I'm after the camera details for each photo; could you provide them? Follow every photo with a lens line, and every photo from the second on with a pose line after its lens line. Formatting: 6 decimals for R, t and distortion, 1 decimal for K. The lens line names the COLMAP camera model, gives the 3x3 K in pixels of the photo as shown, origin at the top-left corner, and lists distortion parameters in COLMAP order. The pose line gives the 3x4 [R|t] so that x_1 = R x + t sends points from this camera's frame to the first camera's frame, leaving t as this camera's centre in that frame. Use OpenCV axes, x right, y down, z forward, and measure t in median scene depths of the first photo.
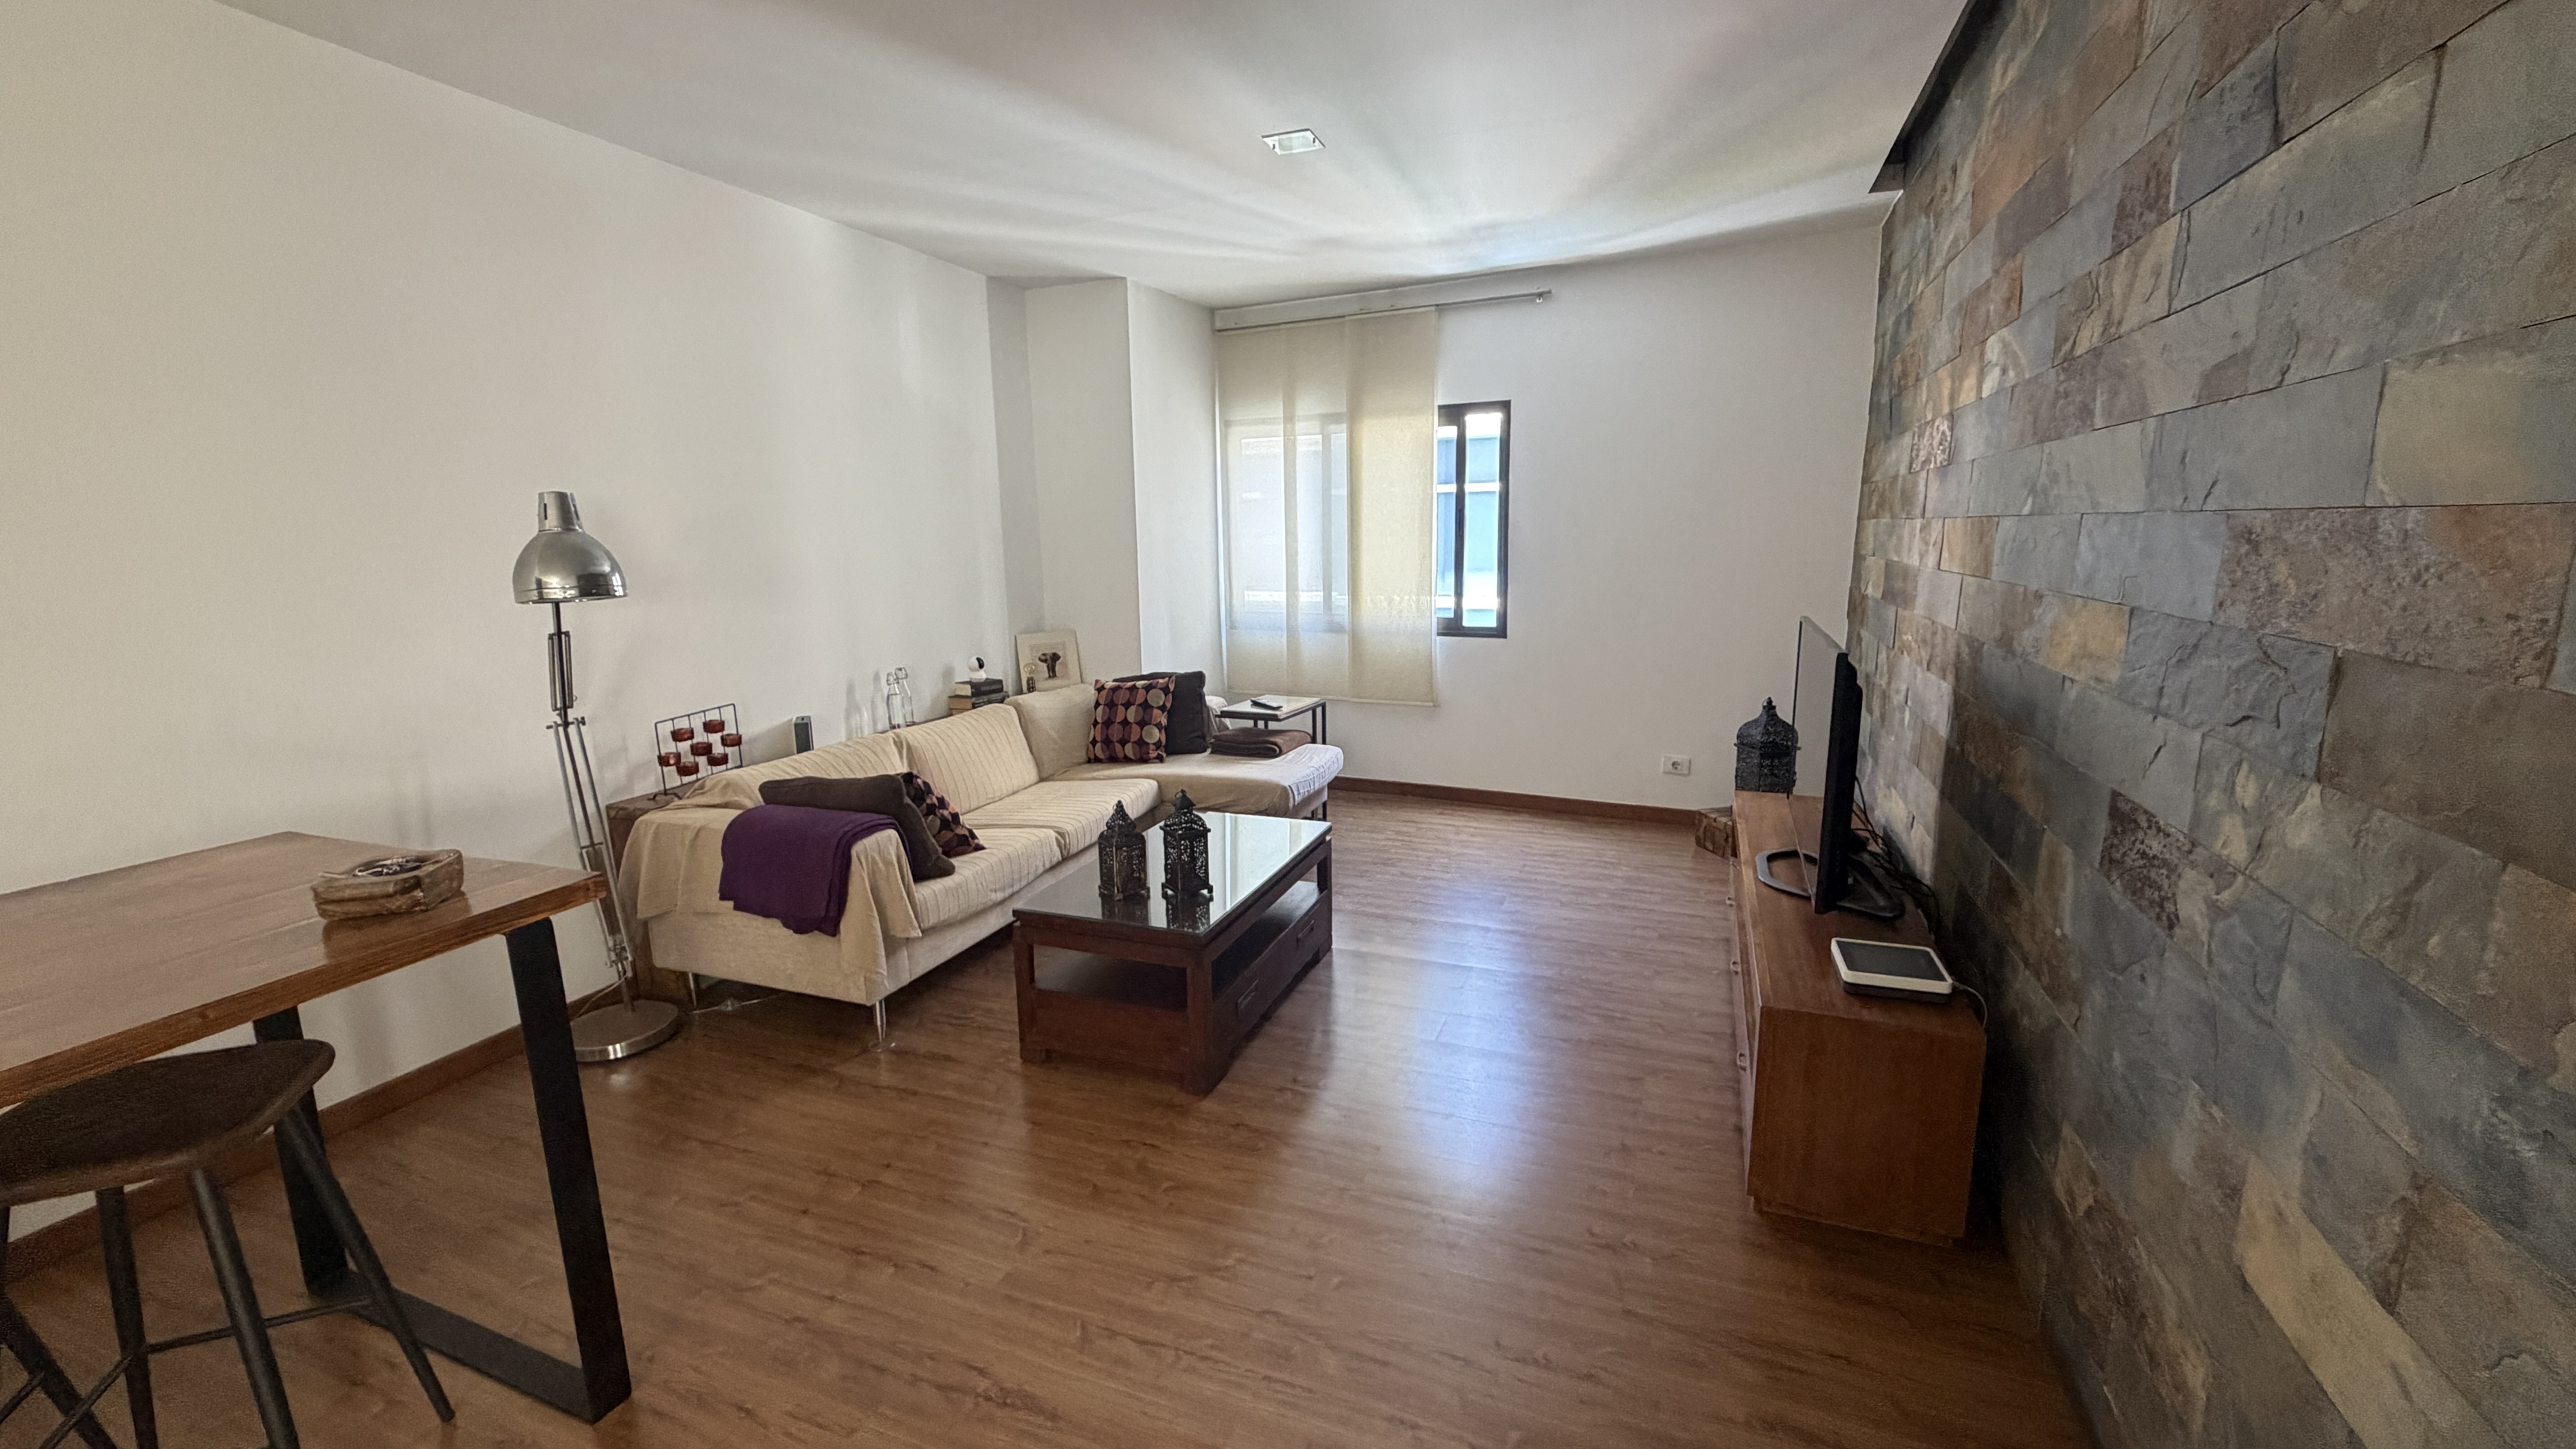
lens RADIAL K [[1026.6, 0, 1288.5], [0, 1026.6, 726.9], [0, 0, 1]] dist [-0.000482, 0.000149]
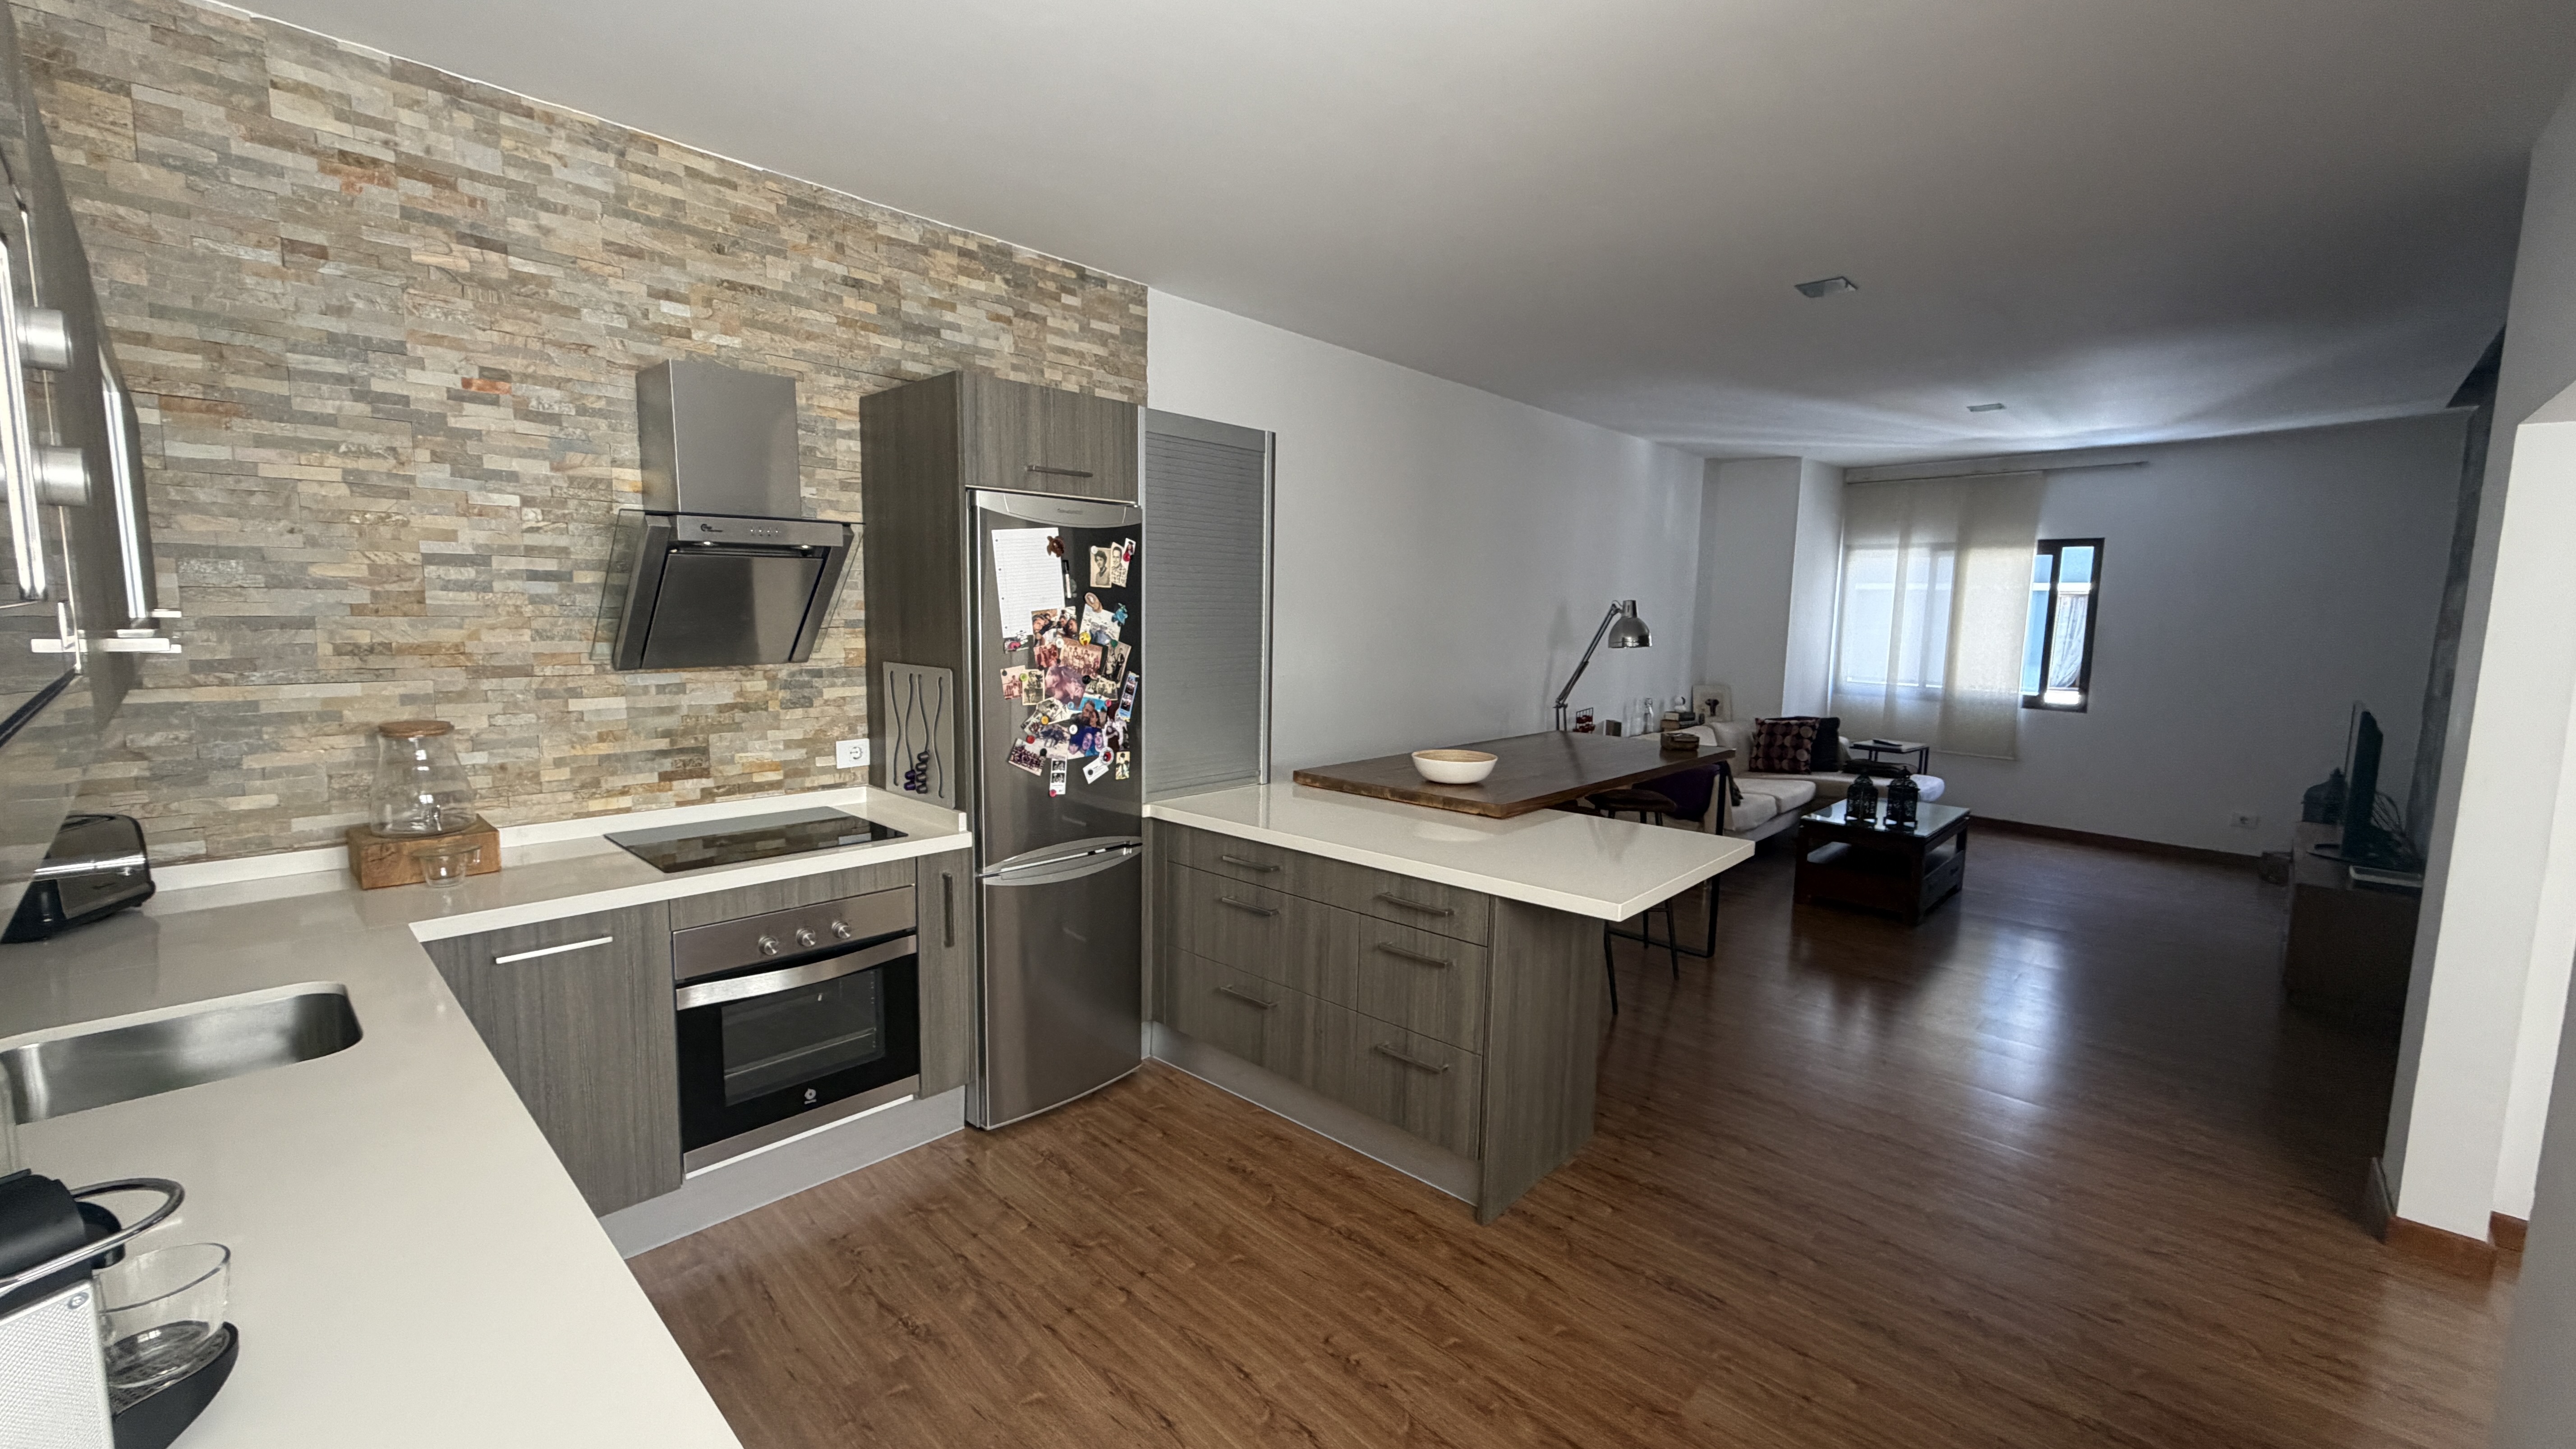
lens RADIAL K [[1026.6, 0, 1283.1], [0, 1026.6, 724.0], [0, 0, 1]] dist [-0.000482, 0.000149]
pose [[0.919982, 0.081093, -0.383479, -0.480099], [-0.109477, 0.992589, -0.052740, 0.230463], [0.376360, 0.090501, 0.922043, -1.267713]]
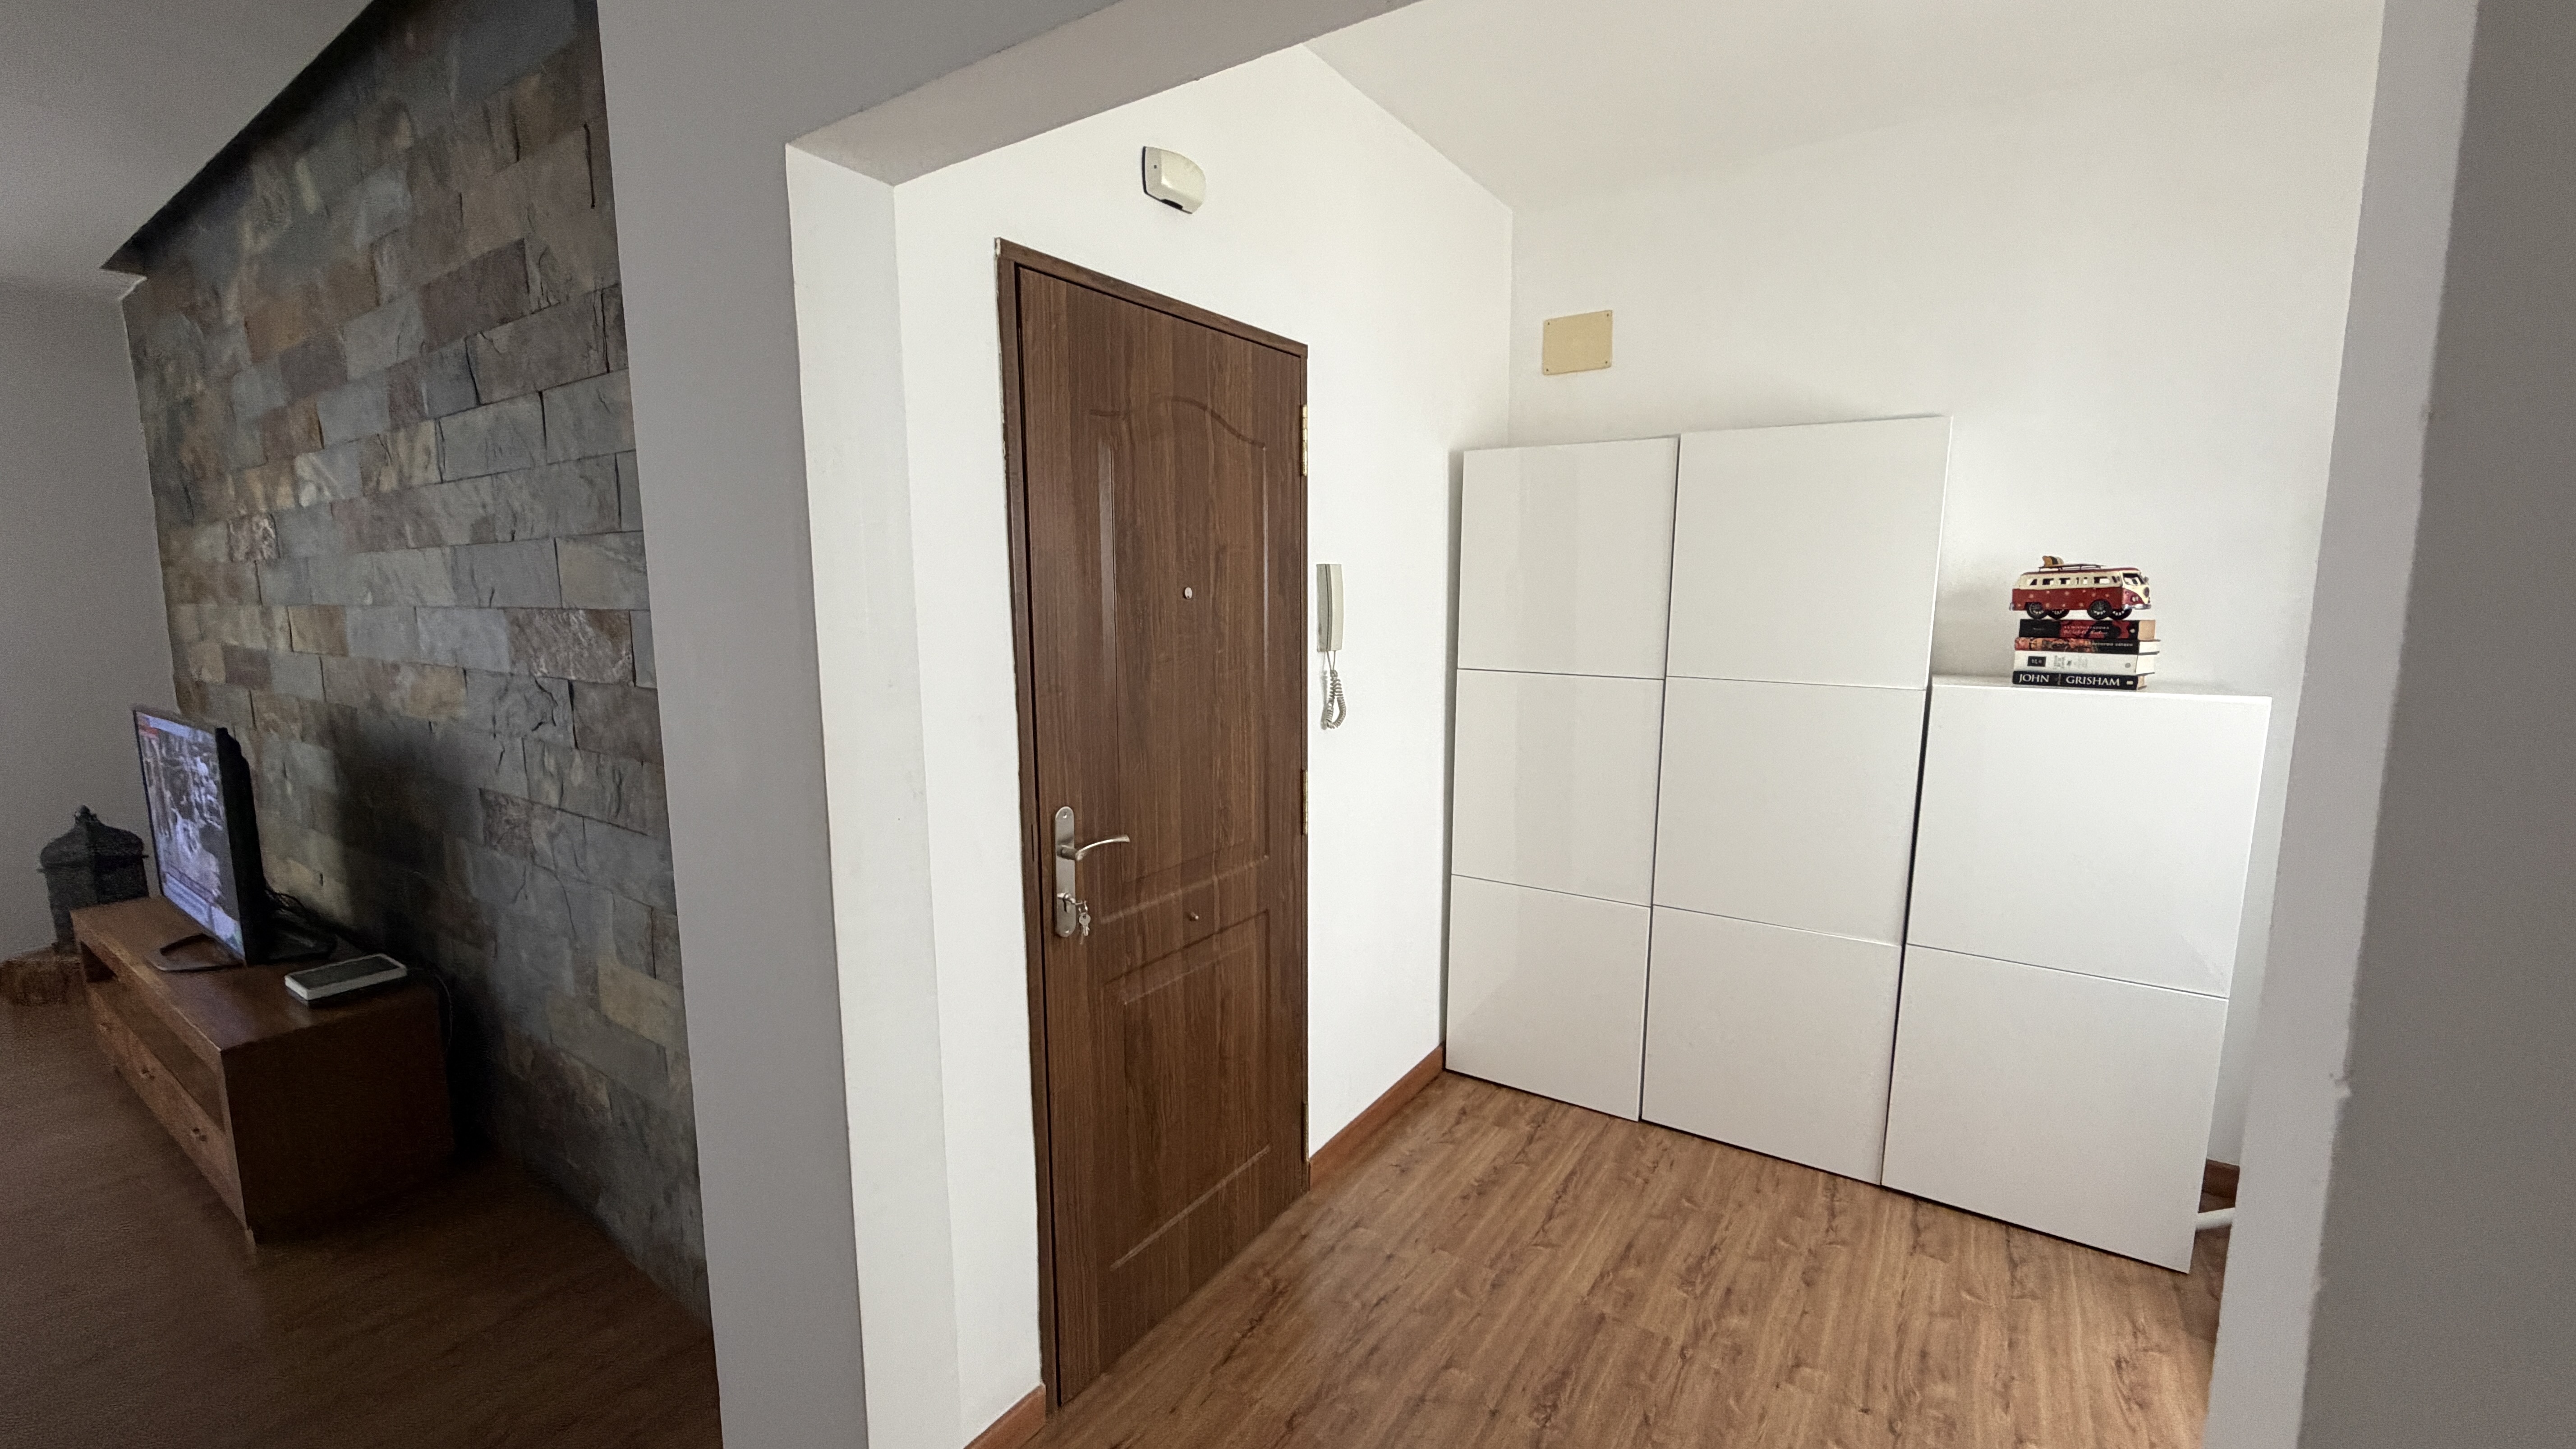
lens RADIAL K [[1026.6, 0, 1288.8], [0, 1026.6, 718.6], [0, 0, 1]] dist [-0.000482, 0.000149]
pose [[0.218113, -0.109249, 0.969789, -0.250191], [0.186970, 0.979985, 0.068347, 0.050974], [-0.957846, 0.166414, 0.234174, -0.325879]]
